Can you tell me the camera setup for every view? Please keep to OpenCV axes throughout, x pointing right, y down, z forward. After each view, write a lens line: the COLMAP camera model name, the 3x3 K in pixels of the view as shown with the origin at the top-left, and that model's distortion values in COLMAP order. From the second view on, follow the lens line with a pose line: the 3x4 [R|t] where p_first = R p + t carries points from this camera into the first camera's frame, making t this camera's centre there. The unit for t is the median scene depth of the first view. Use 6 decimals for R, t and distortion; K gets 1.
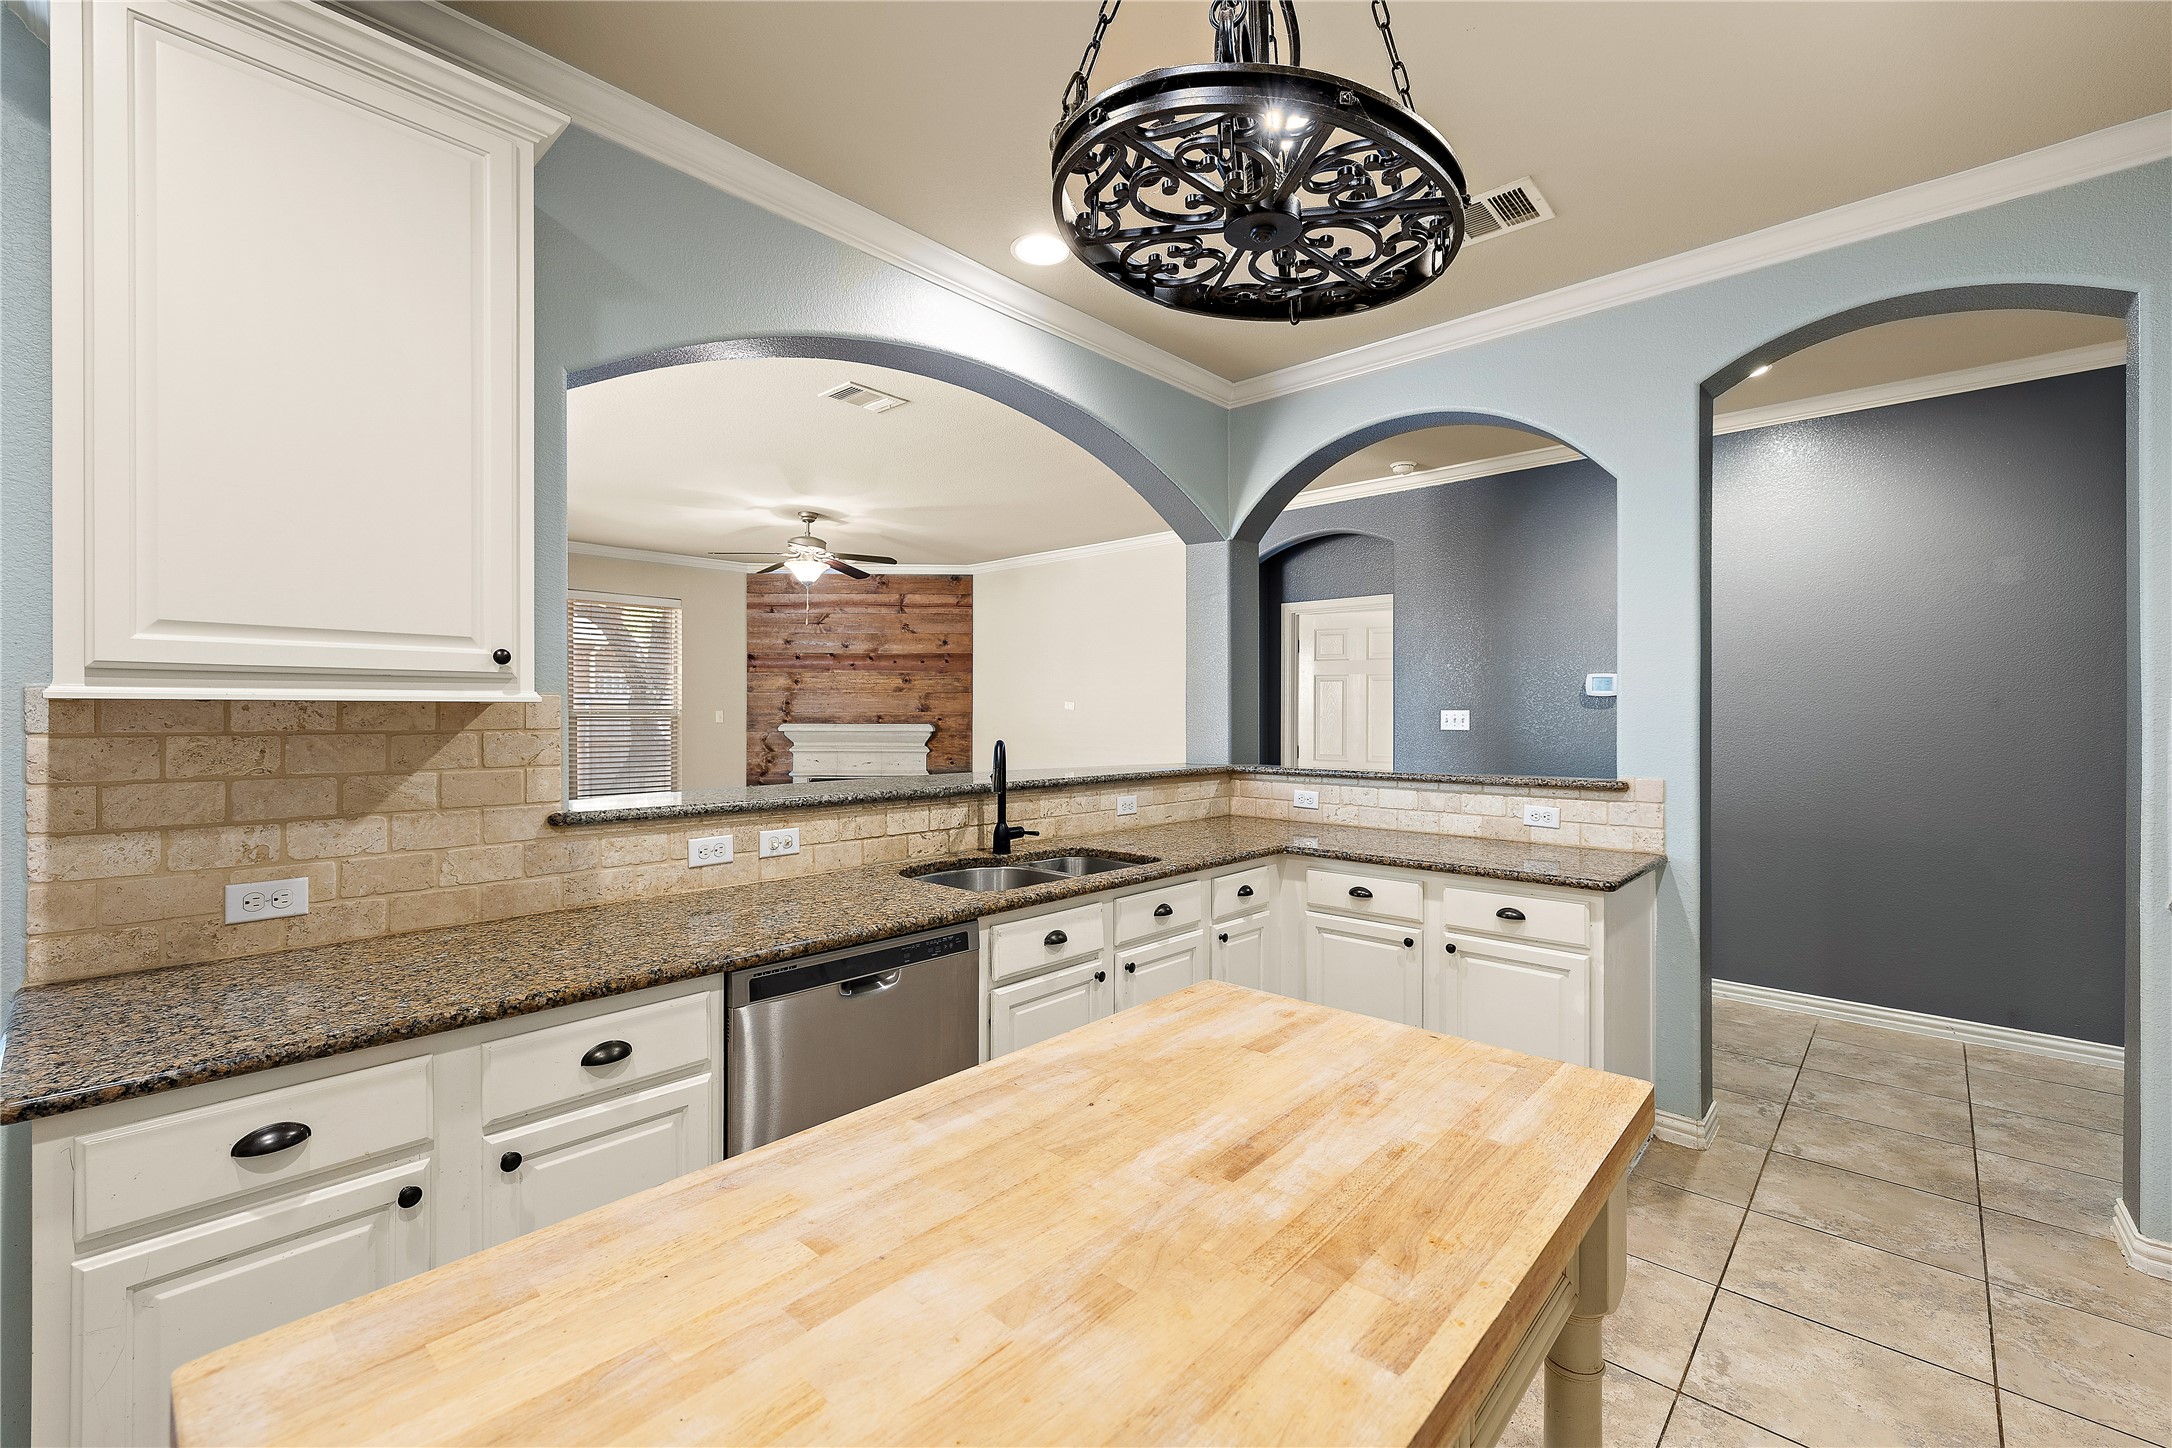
lens RADIAL K [[911.1, 0, 1023.2], [0, 911.1, 708.9], [0, 0, 1]] dist [0.001920, -0.000895]
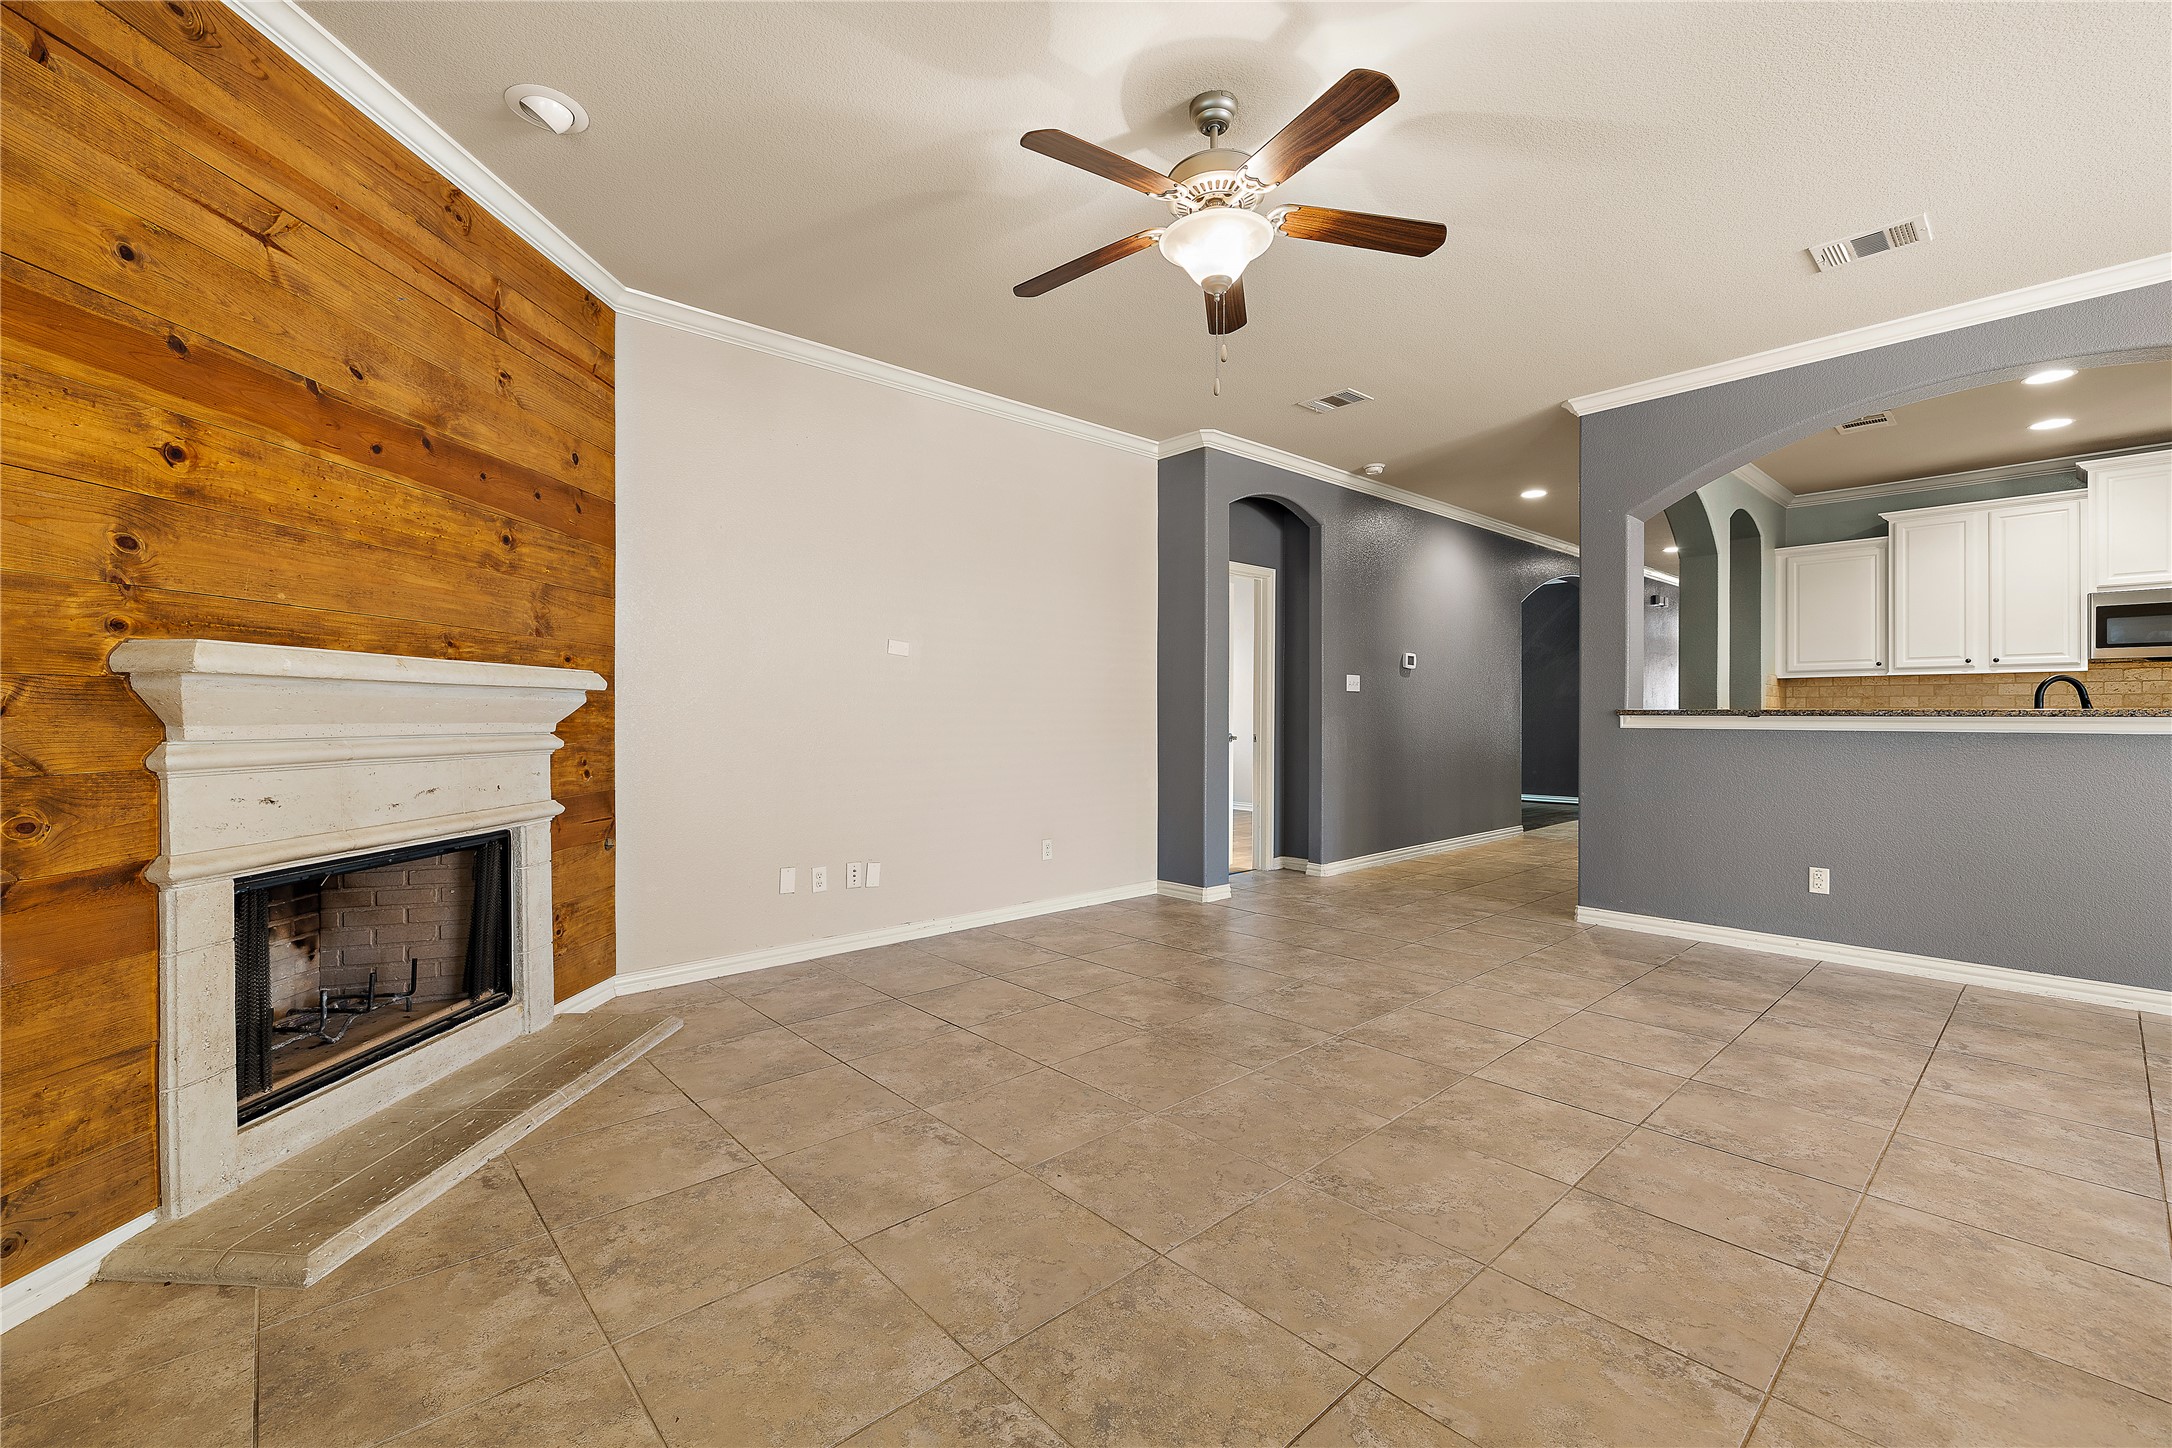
lens RADIAL K [[911.1, 0, 1137.4], [0, 911.1, 715.2], [0, 0, 1]] dist [0.001920, -0.000895]
pose [[0.022531, -0.004935, 0.999734, -0.464807], [-0.006869, 0.999963, 0.005091, 0.031191], [-0.999723, -0.006982, 0.022496, 0.757265]]
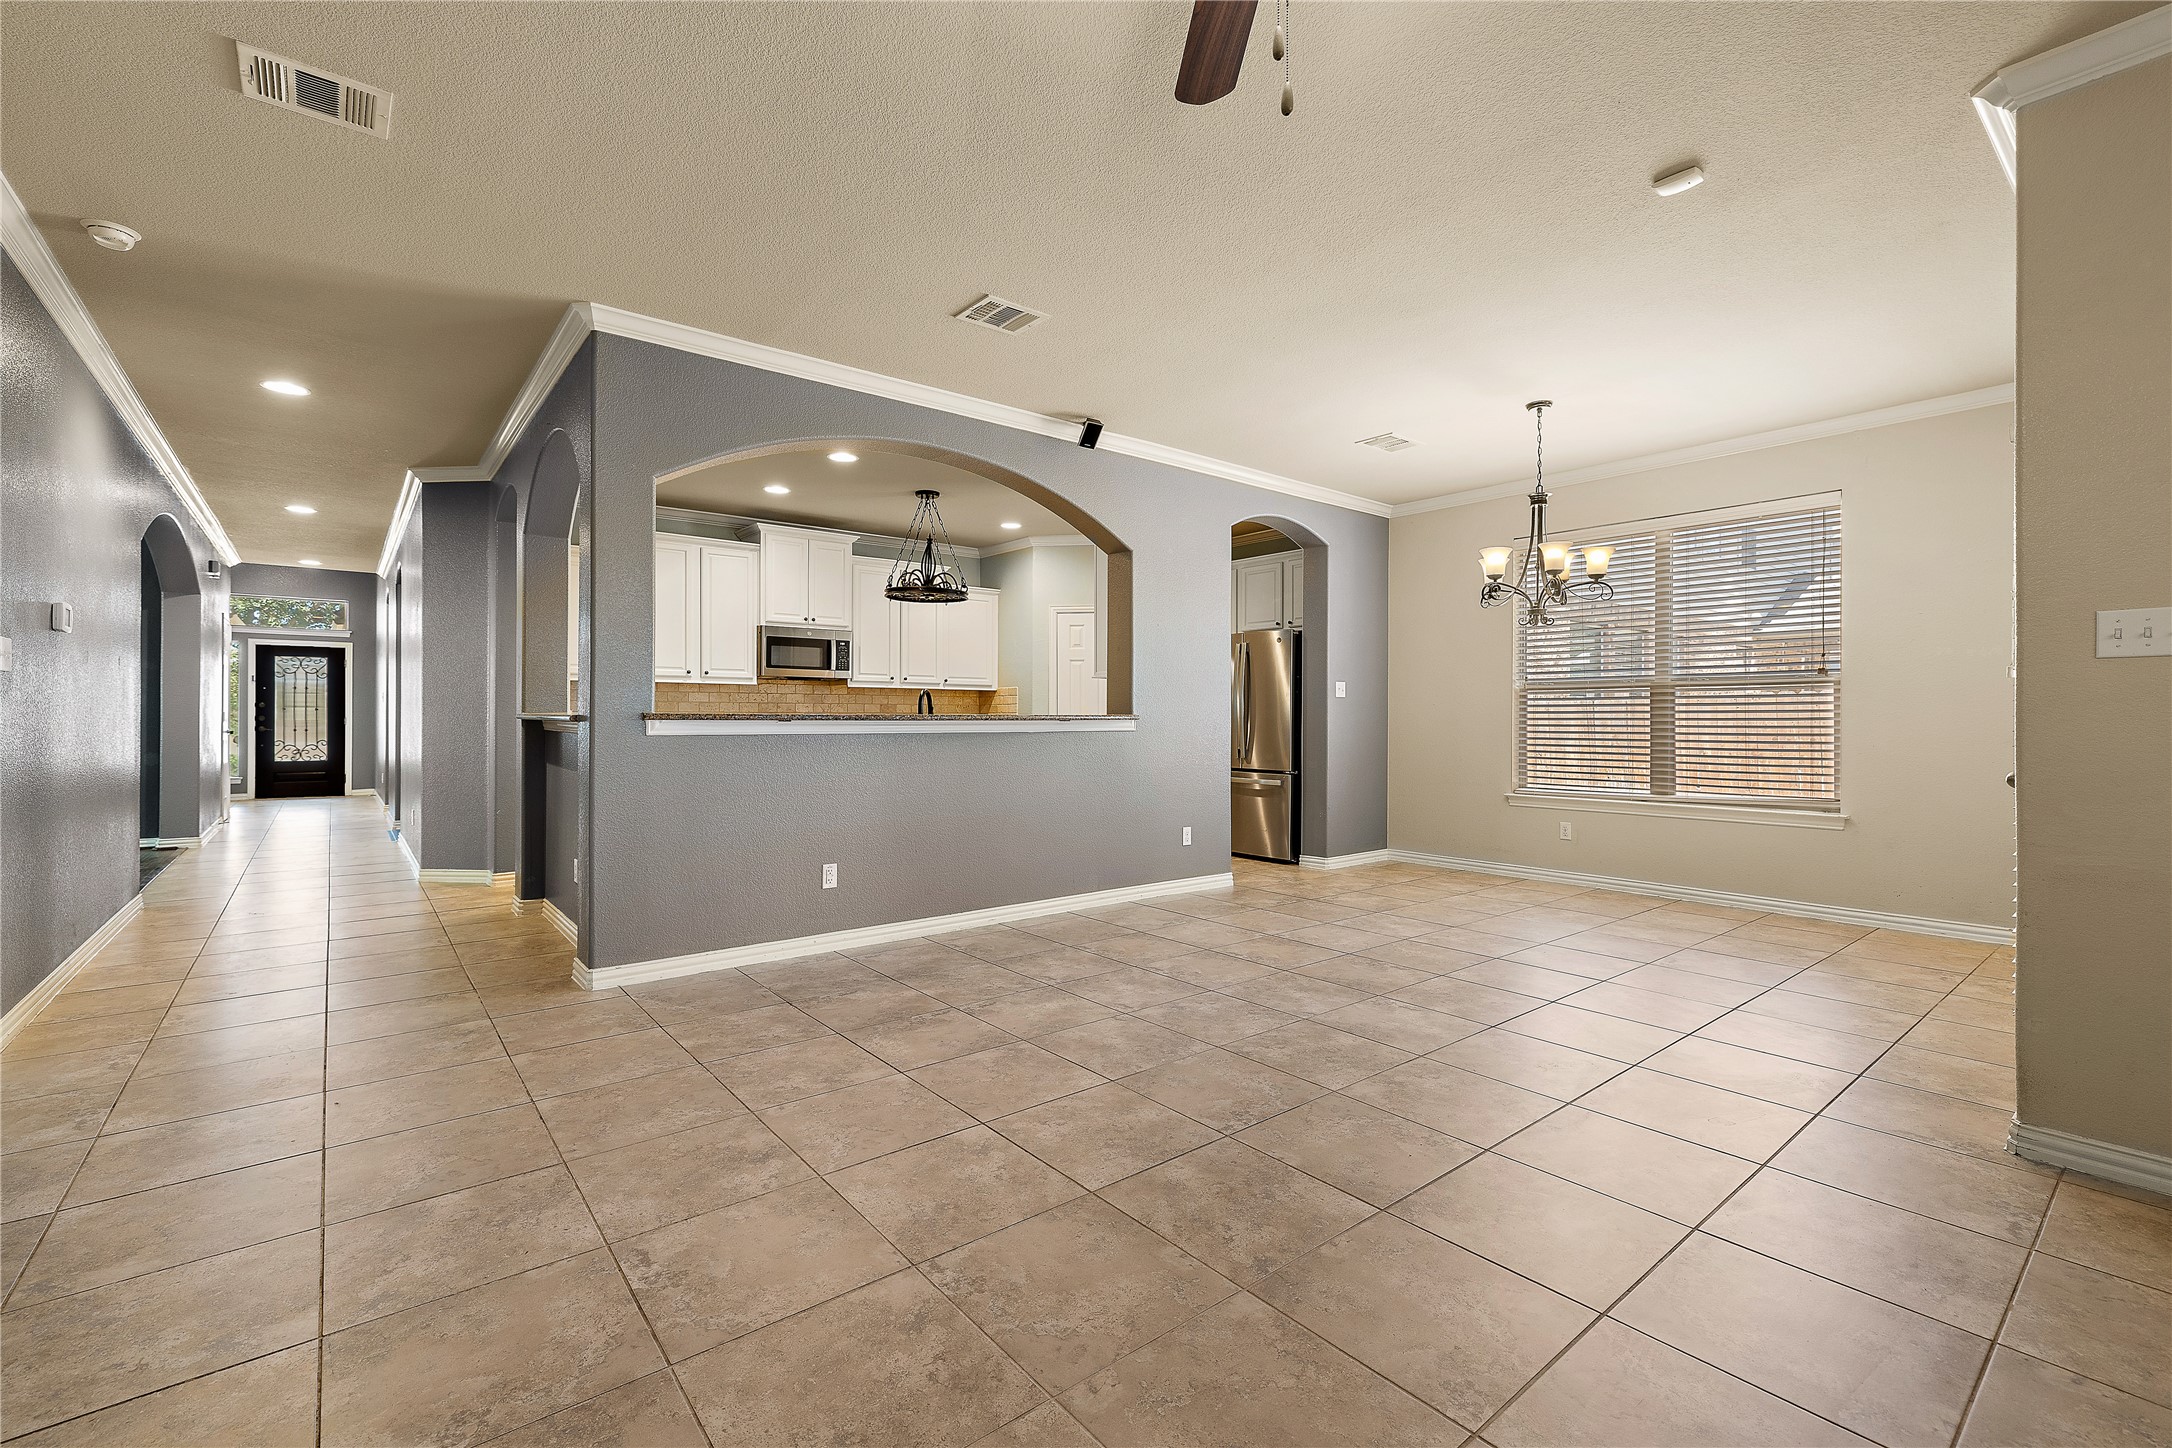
lens RADIAL K [[911.1, 0, 1009.5], [0, 911.1, 717.2], [0, 0, 1]] dist [0.001920, -0.000895]
pose [[-0.989691, -0.003308, 0.143178, -0.156846], [-0.004531, 0.999956, -0.008219, 0.033734], [-0.143144, -0.008783, -0.989663, 0.891353]]
